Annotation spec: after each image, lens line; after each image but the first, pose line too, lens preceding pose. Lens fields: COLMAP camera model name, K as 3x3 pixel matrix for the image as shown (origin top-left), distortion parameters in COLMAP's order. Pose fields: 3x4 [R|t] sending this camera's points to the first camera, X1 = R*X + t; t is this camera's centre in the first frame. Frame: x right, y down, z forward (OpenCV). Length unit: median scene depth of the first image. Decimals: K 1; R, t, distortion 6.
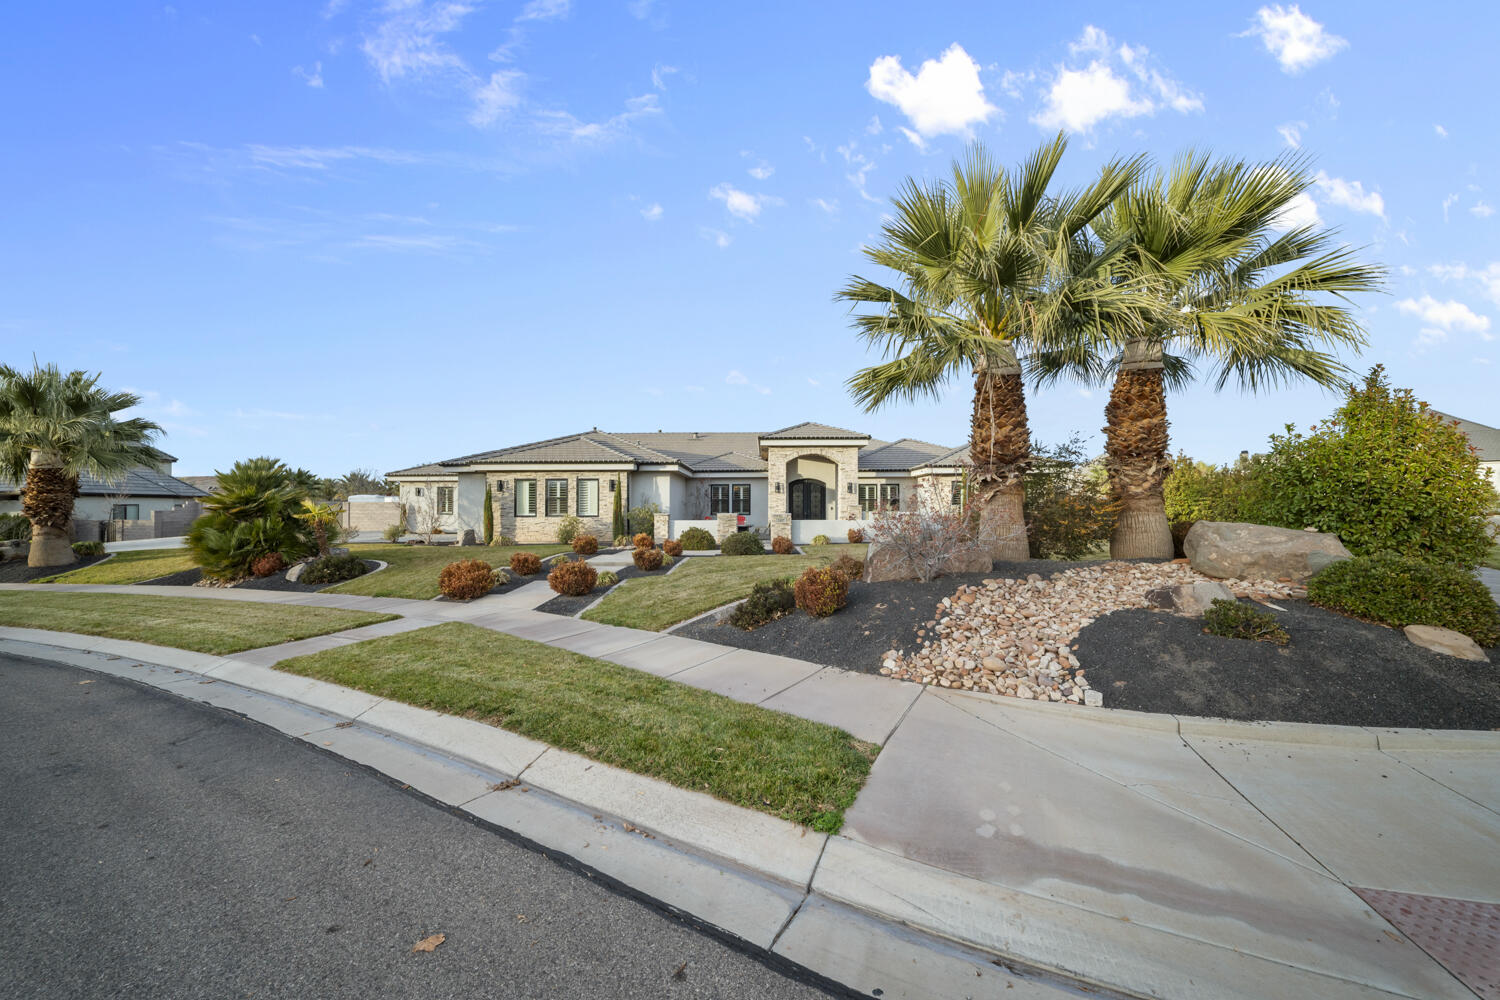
lens RADIAL K [[535.8, 0, 752.6], [0, 535.8, 466.1], [0, 0, 1]] dist [0.001822, -0.004400]
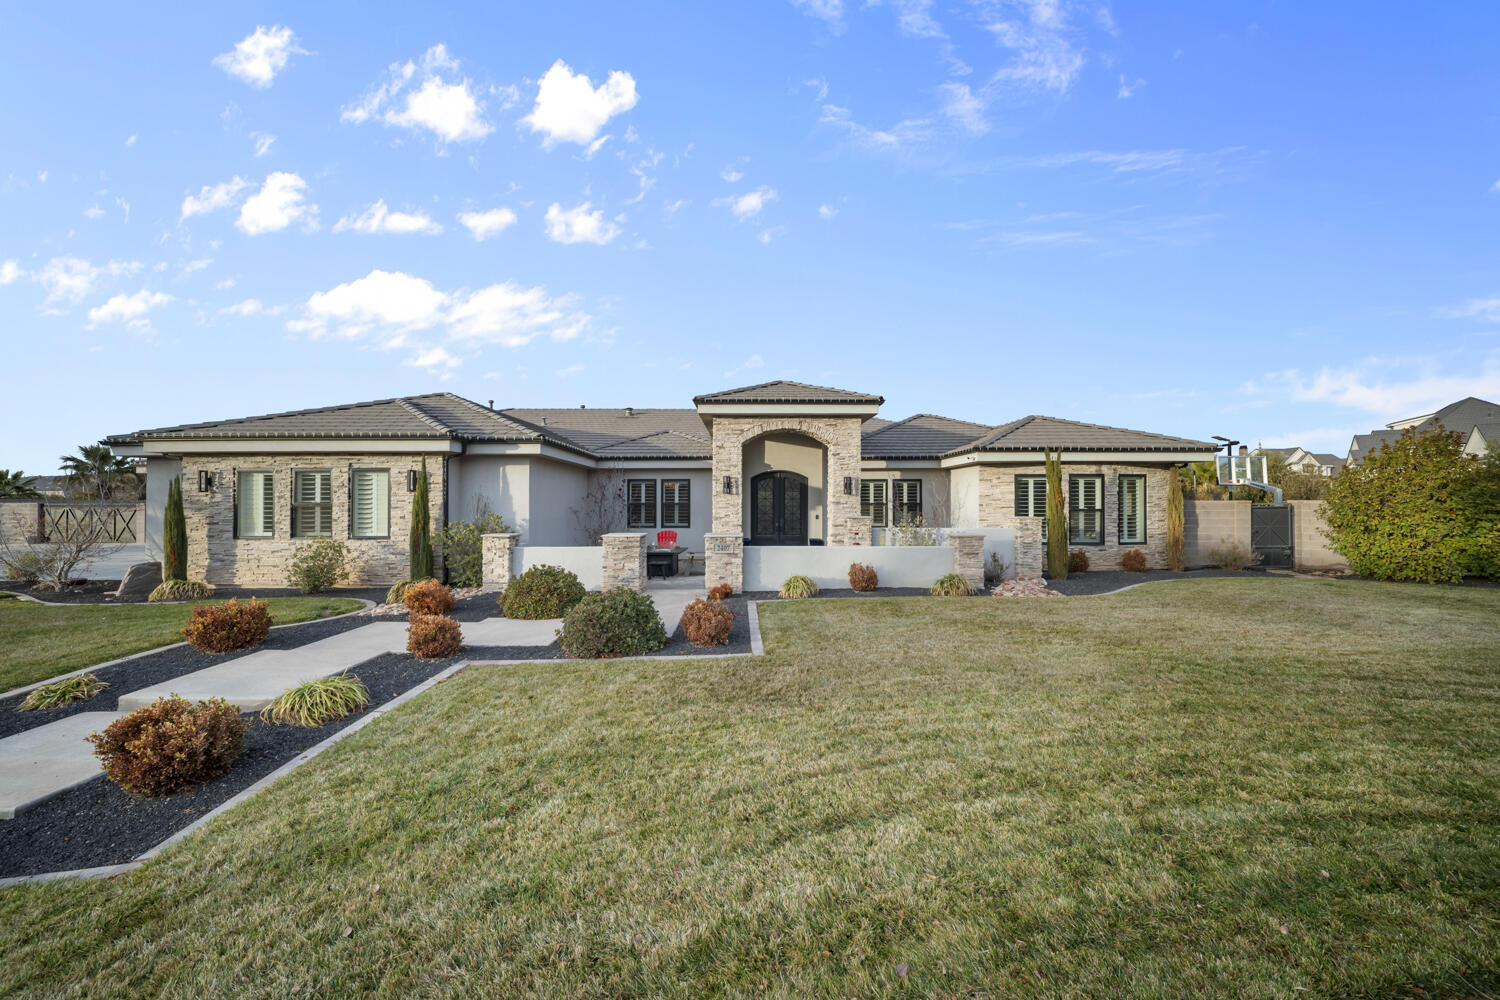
lens RADIAL K [[540.7, 0, 747.4], [0, 540.7, 472.2], [0, 0, 1]] dist [-0.000542, -0.000038]
pose [[0.999626, 0.002181, 0.027270, 0.057753], [-0.002696, 0.999818, 0.018867, 0.015684], [-0.027224, -0.018934, 0.999450, 0.437068]]
